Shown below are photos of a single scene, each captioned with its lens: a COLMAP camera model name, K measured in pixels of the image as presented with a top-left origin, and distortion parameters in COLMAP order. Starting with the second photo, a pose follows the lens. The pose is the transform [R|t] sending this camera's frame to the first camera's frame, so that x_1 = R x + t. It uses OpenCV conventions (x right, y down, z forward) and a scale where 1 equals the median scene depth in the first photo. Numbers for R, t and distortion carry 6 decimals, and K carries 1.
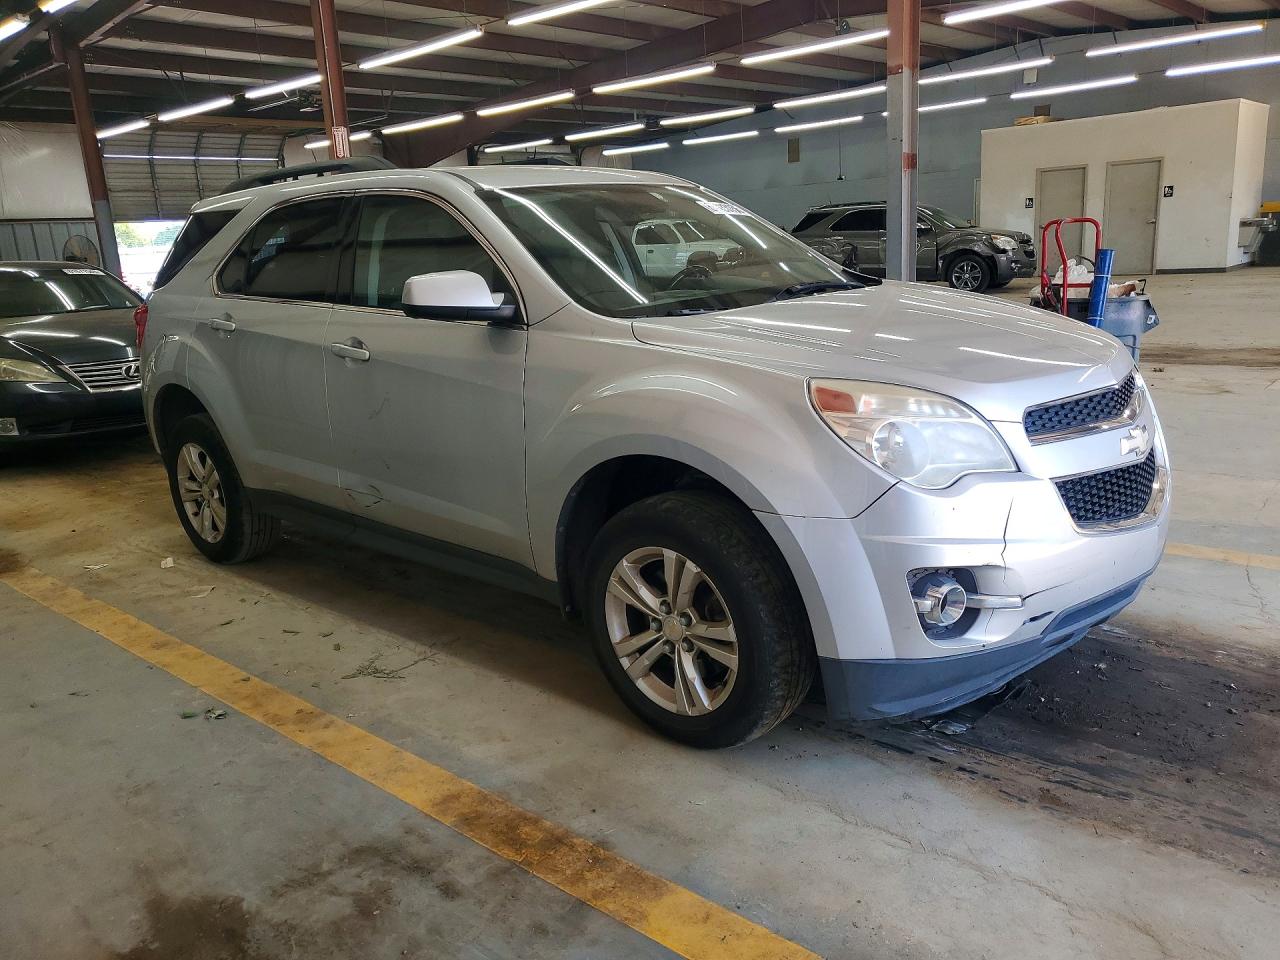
lens RADIAL K [[1003.9, 0, 637.8], [0, 1003.9, 471.6], [0, 0, 1]] dist [0.026228, -0.003794]
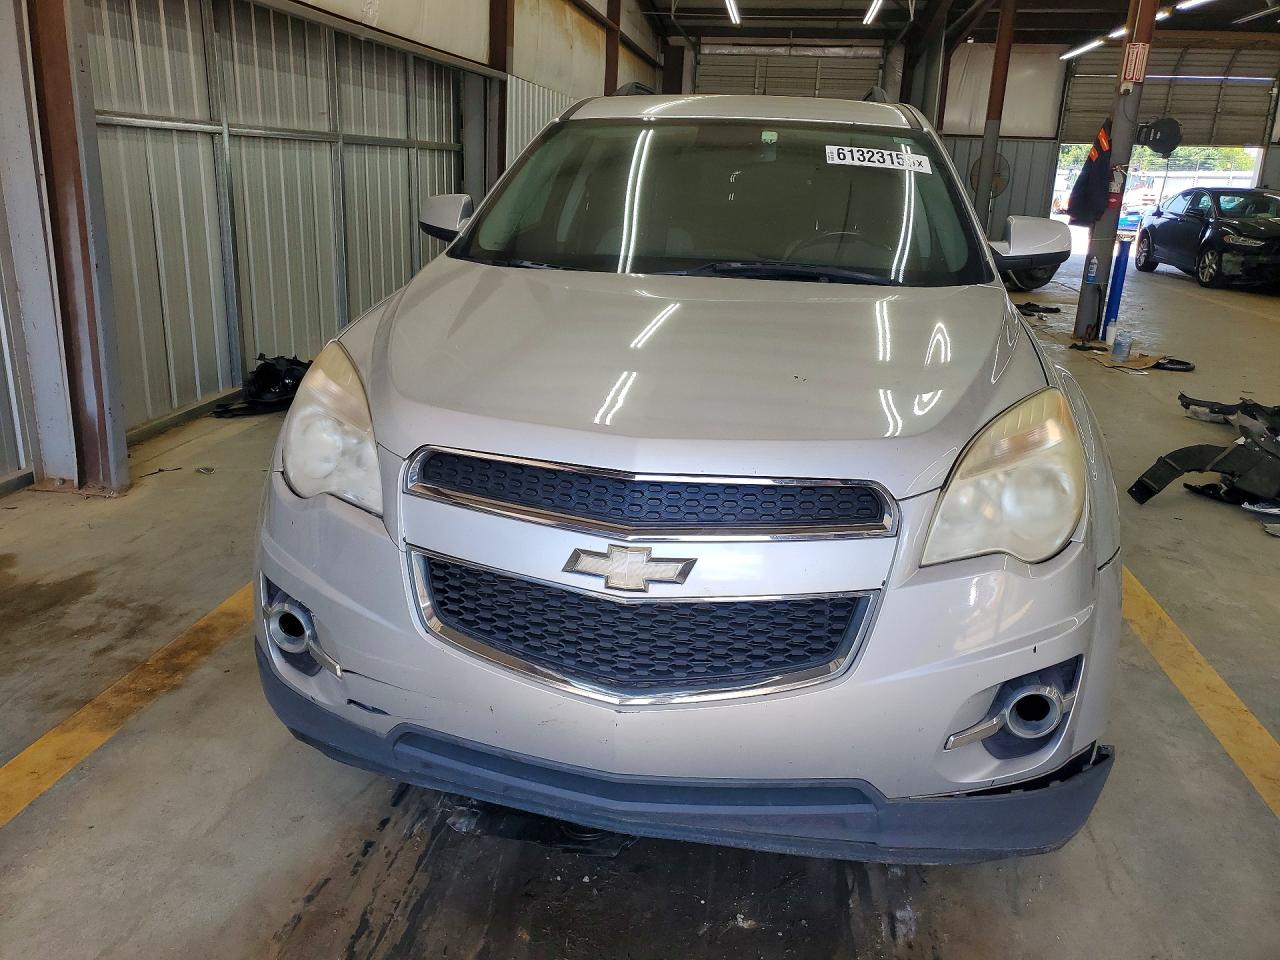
lens RADIAL K [[1003.9, 0, 629.7], [0, 1003.9, 484.1], [0, 0, 1]] dist [0.026228, -0.003794]
pose [[0.533665, 0.322409, -0.781828, 0.654786], [-0.259277, 0.942334, 0.211619, -0.138357], [0.804970, 0.089776, 0.586484, 0.446239]]
